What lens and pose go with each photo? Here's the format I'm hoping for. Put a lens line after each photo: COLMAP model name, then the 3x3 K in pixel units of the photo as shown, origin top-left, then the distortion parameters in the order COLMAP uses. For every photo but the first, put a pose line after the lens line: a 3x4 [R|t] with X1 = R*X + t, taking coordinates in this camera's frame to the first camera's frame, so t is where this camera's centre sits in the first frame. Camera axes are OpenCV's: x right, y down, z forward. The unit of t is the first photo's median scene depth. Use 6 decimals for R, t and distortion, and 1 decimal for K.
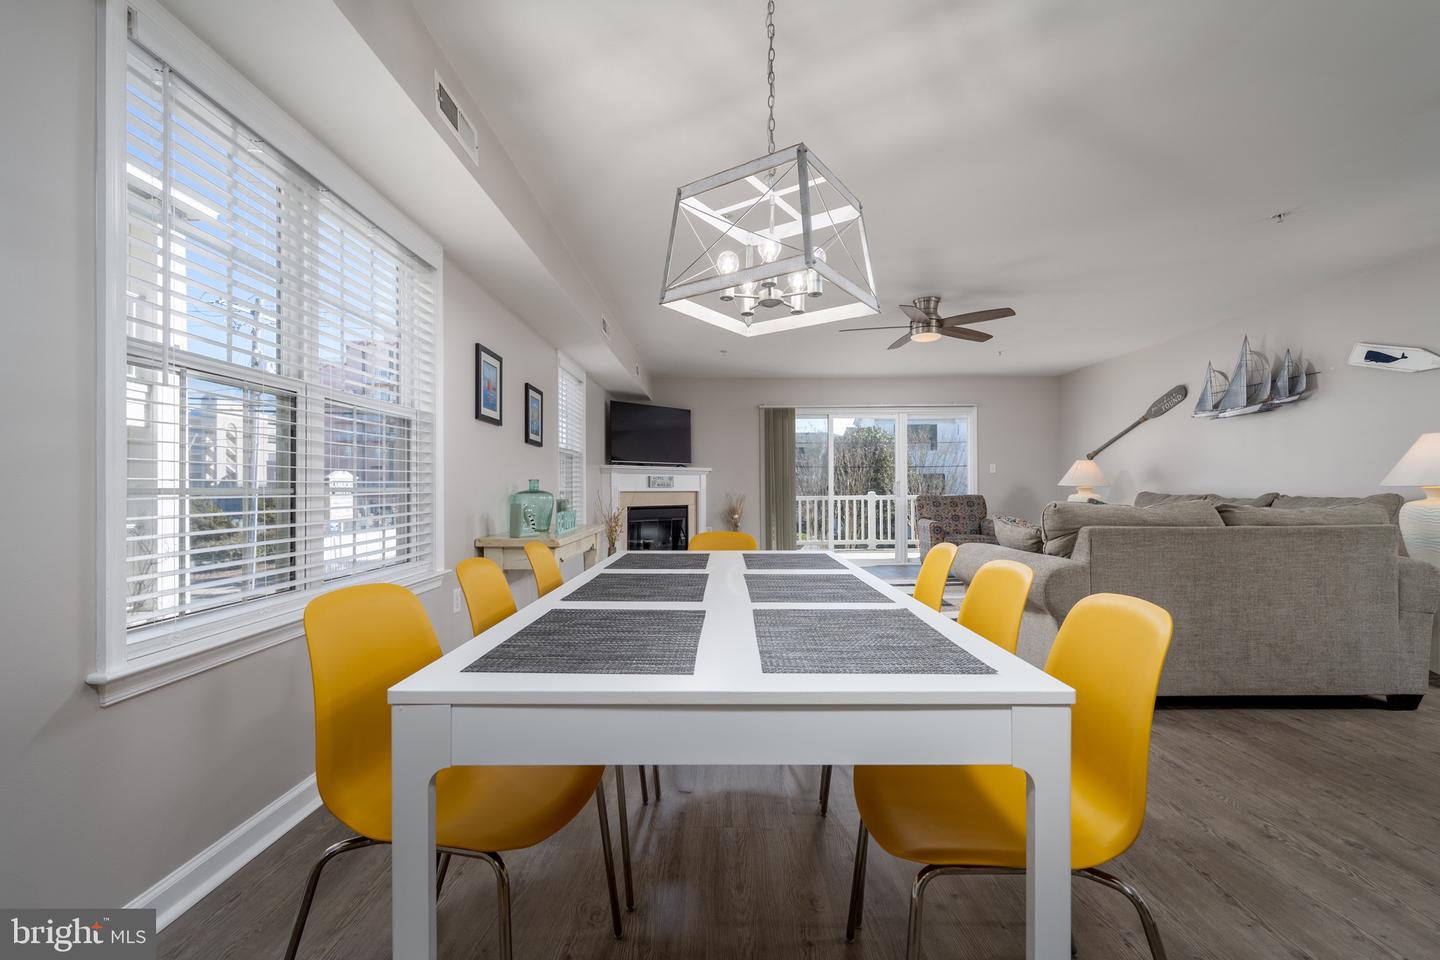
lens RADIAL K [[620.1, 0, 722.0], [0, 620.1, 482.3], [0, 0, 1]] dist [-0.000219, 0.000029]
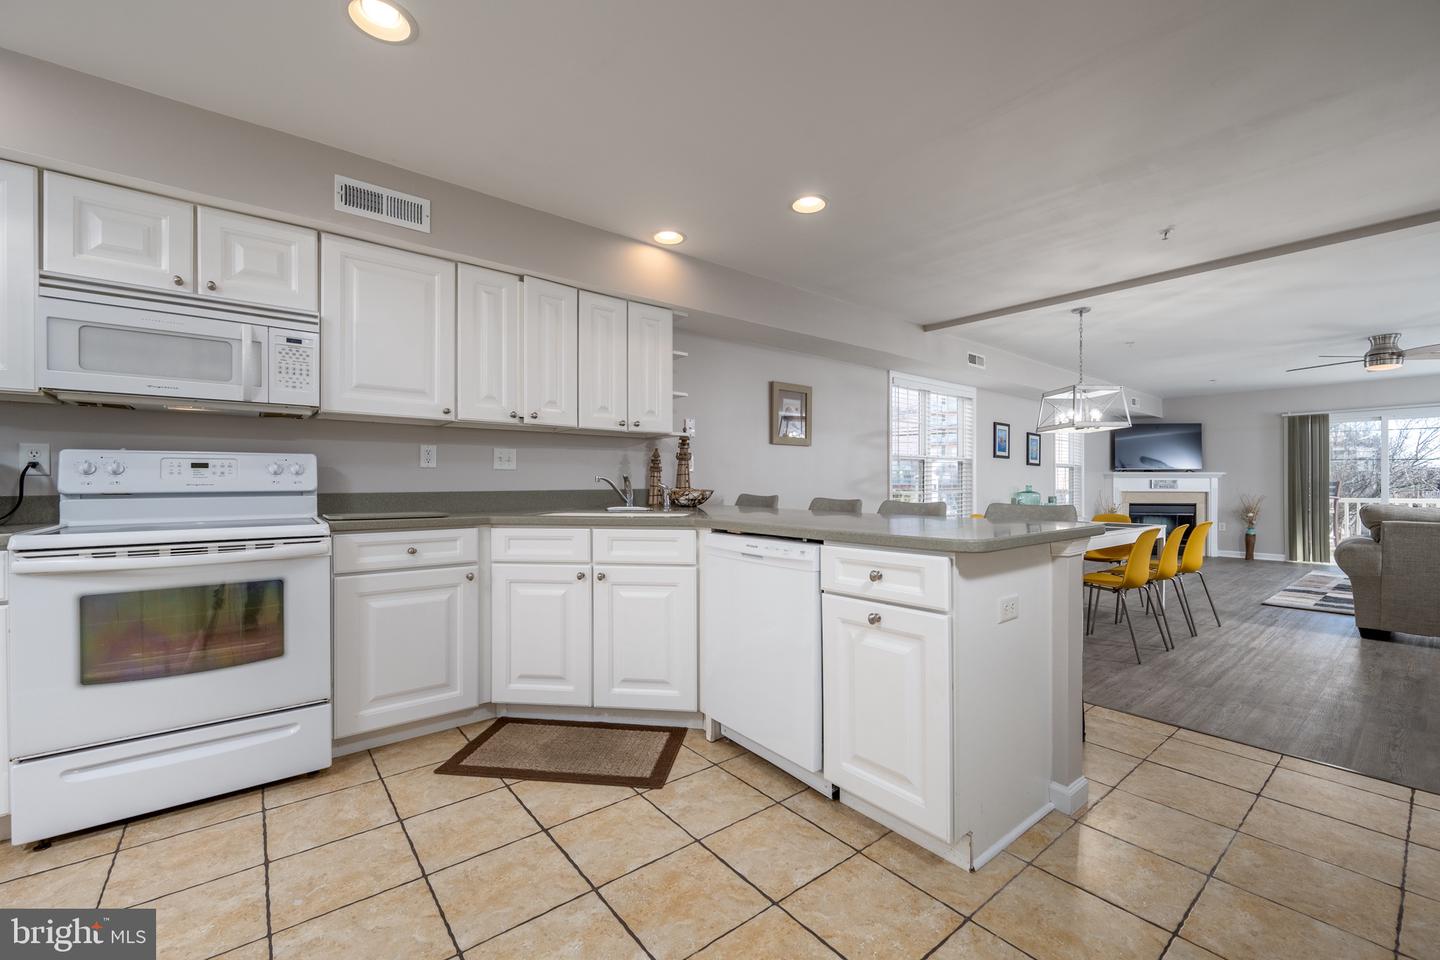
lens RADIAL K [[579.7, 0, 715.6], [0, 579.7, 482.1], [0, 0, 1]] dist [0.001899, -0.000024]
pose [[0.623467, 0.002147, -0.781847, 0.265124], [0.003800, 0.999976, 0.005775, -0.015824], [0.781840, -0.006572, 0.623444, -0.463150]]
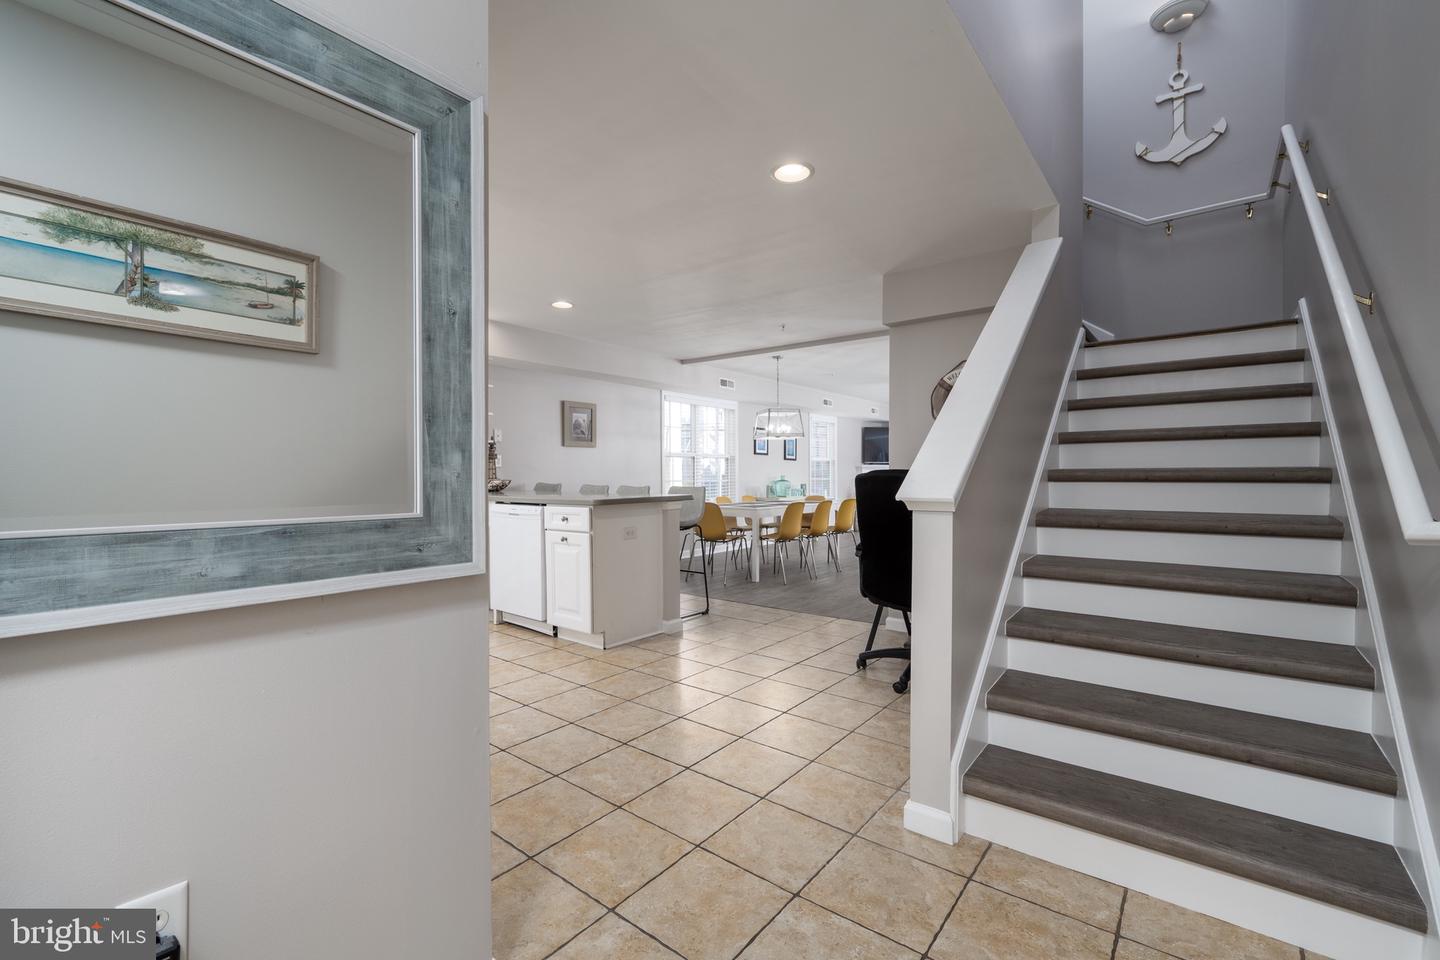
lens RADIAL K [[620.1, 0, 708.8], [0, 620.1, 481.2], [0, 0, 1]] dist [-0.000219, 0.000029]
pose [[0.775922, 0.009547, -0.630756, 0.566341], [0.004671, 0.999771, 0.020877, -0.019401], [0.630811, -0.019145, 0.775700, -0.606697]]
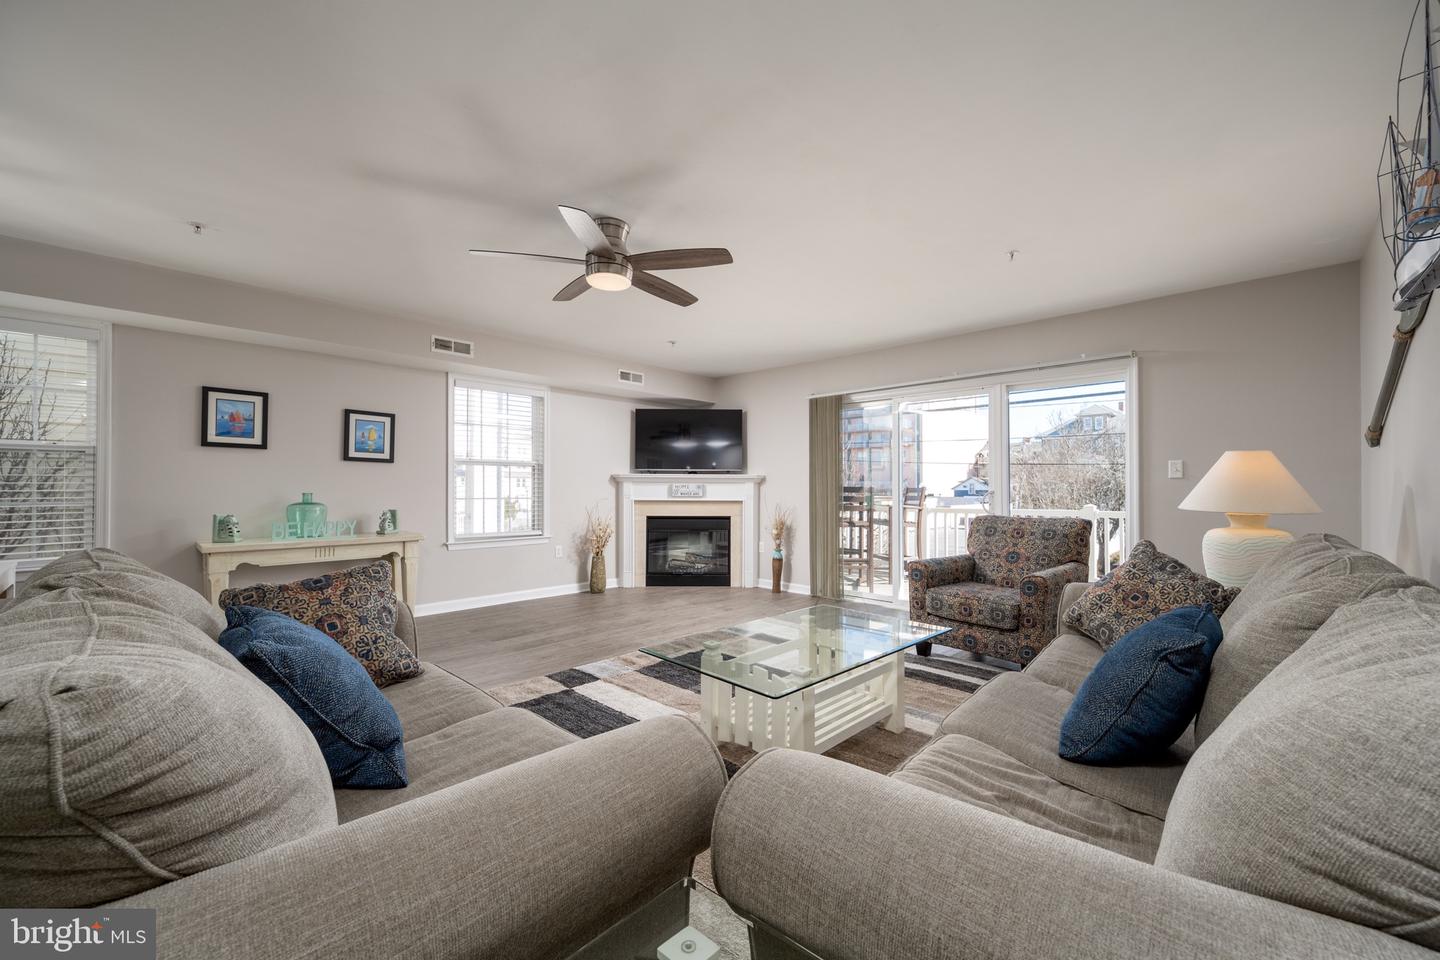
lens RADIAL K [[579.7, 0, 711.8], [0, 579.7, 485.2], [0, 0, 1]] dist [0.001899, -0.000024]
pose [[0.723360, 0.004317, -0.690457, 0.554857], [-0.000326, 0.999982, 0.005910, -0.014397], [0.690471, -0.004050, 0.723349, 0.407886]]
